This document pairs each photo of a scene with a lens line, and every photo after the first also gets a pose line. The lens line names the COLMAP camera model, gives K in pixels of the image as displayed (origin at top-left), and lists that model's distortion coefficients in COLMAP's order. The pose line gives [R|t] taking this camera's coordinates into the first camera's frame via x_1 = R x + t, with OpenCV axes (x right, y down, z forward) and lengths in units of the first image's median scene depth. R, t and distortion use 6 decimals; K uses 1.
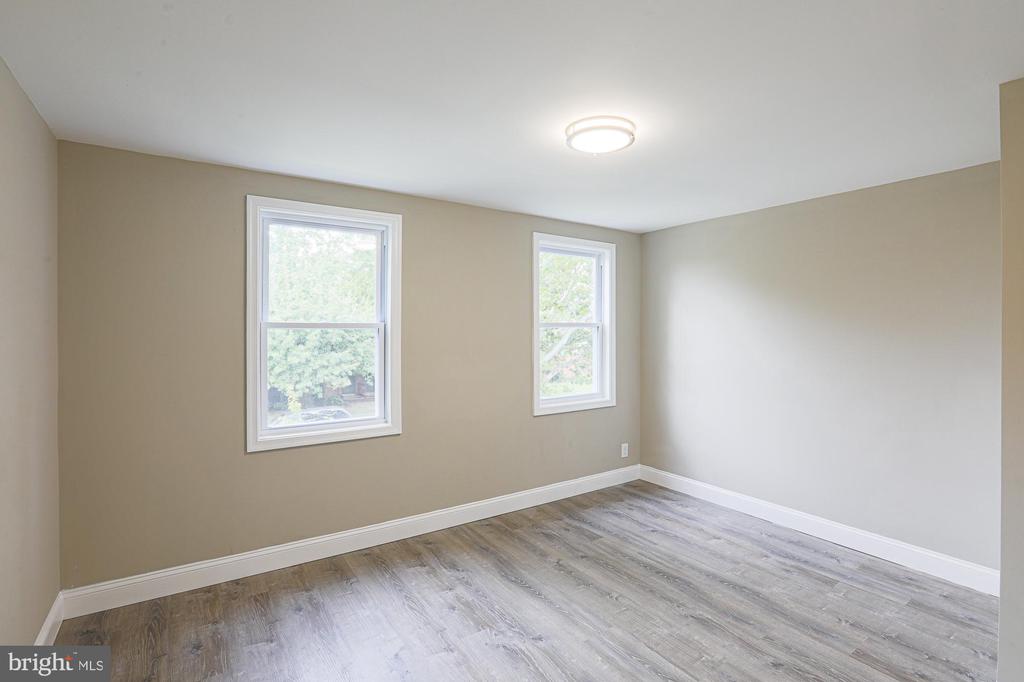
lens RADIAL K [[481.0, 0, 509.4], [0, 481.0, 332.3], [0, 0, 1]] dist [-0.055402, 0.018112]
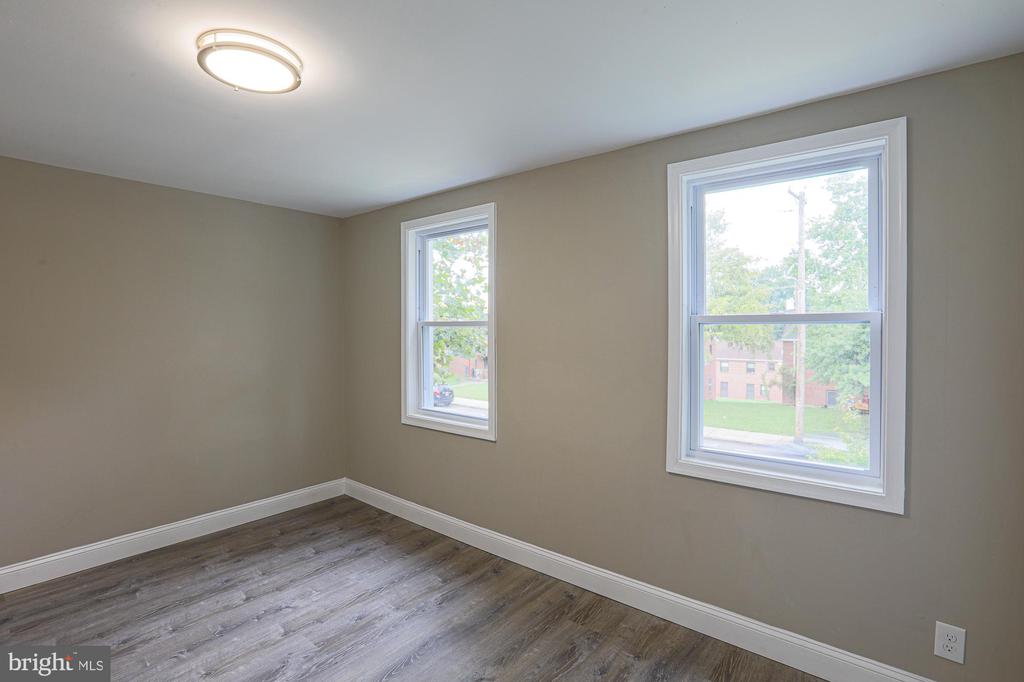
lens RADIAL K [[471.4, 0, 511.5], [0, 471.4, 334.6], [0, 0, 1]] dist [-0.058008, 0.019341]
pose [[0.313383, 0.015011, -0.949508, 0.633614], [-0.006334, 0.999886, 0.013717, -0.005034], [0.949606, 0.001716, 0.313443, 0.740516]]
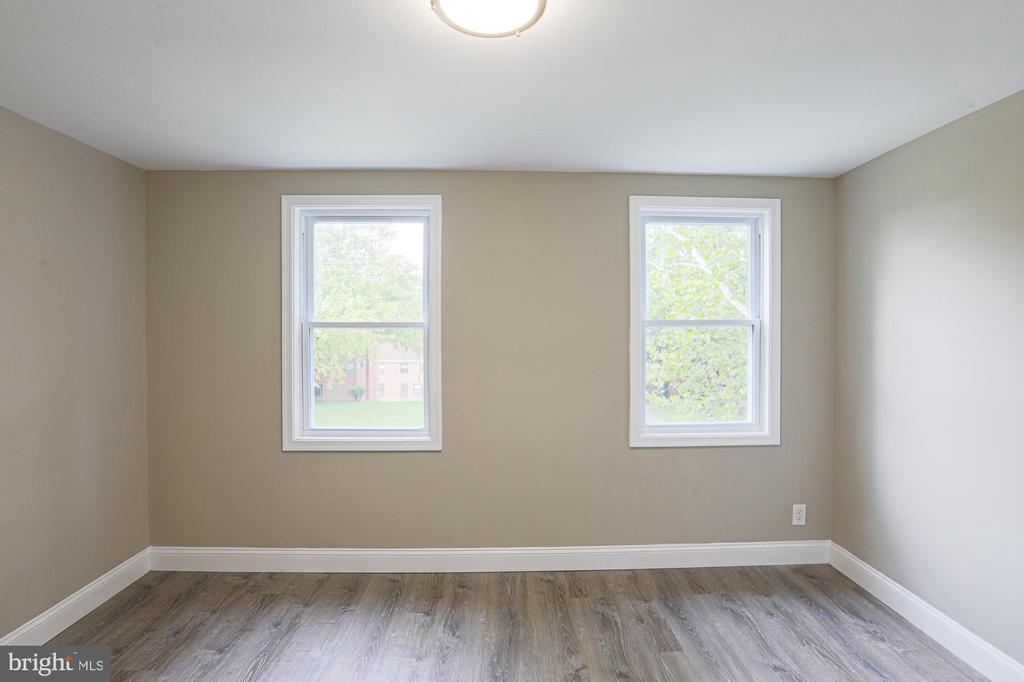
lens RADIAL K [[481.0, 0, 509.4], [0, 481.0, 332.3], [0, 0, 1]] dist [-0.055402, 0.018112]
pose [[0.845798, 0.002054, -0.533499, 0.333022], [-0.003571, 0.999992, -0.001811, 0.001395], [0.533491, 0.003437, 0.845799, 0.334157]]
